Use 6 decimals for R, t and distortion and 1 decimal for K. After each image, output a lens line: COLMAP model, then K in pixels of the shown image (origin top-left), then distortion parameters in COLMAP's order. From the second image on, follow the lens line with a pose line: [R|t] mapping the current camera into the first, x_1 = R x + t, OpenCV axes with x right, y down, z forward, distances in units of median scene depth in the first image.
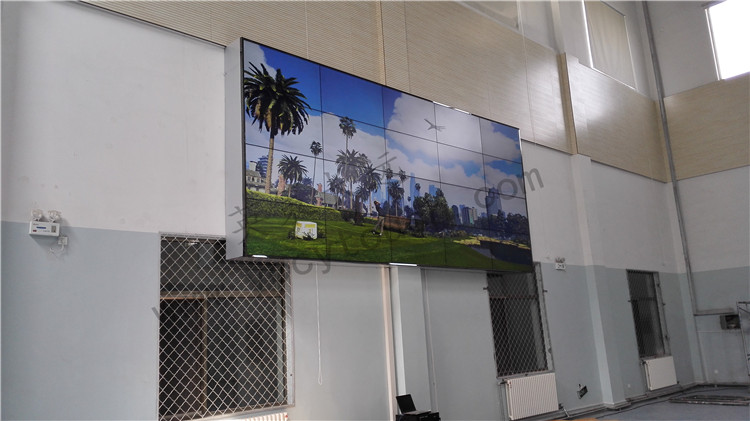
lens RADIAL K [[627.6, 0, 375.0], [0, 627.6, 210.5], [0, 0, 1]] dist [0.124471, -0.253504]
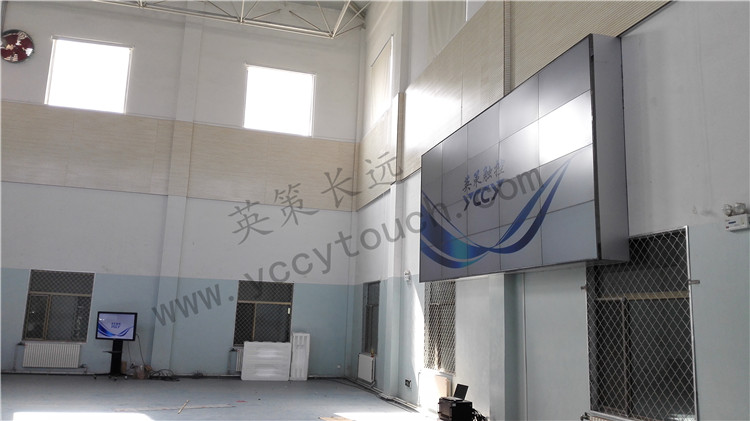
lens RADIAL K [[608.2, 0, 376.0], [0, 608.2, 206.3], [0, 0, 1]] dist [0.085019, -0.226805]
pose [[-0.468204, -0.117681, -0.875749, 1.098710], [0.173064, 0.959684, -0.221485, 0.176851], [0.866507, -0.255261, -0.428962, 1.329592]]
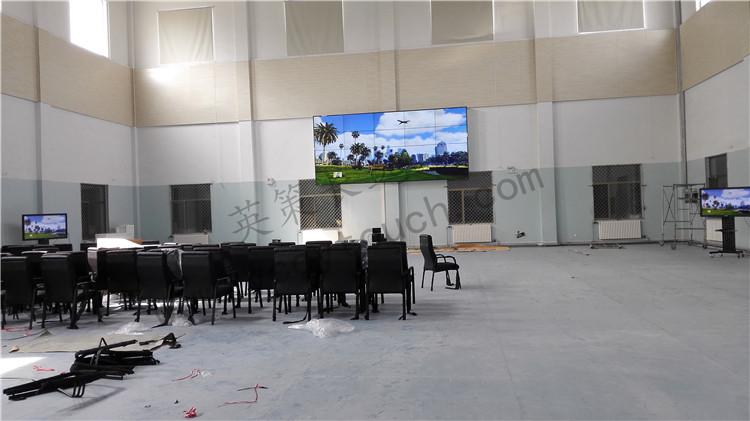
lens RADIAL K [[627.6, 0, 375.0], [0, 627.6, 210.5], [0, 0, 1]] dist [0.124471, -0.253504]
pose [[0.619291, 0.036433, -0.784316, 2.103325], [0.161066, 0.971784, 0.172318, -0.259676], [0.768464, -0.233041, 0.595949, -0.642505]]
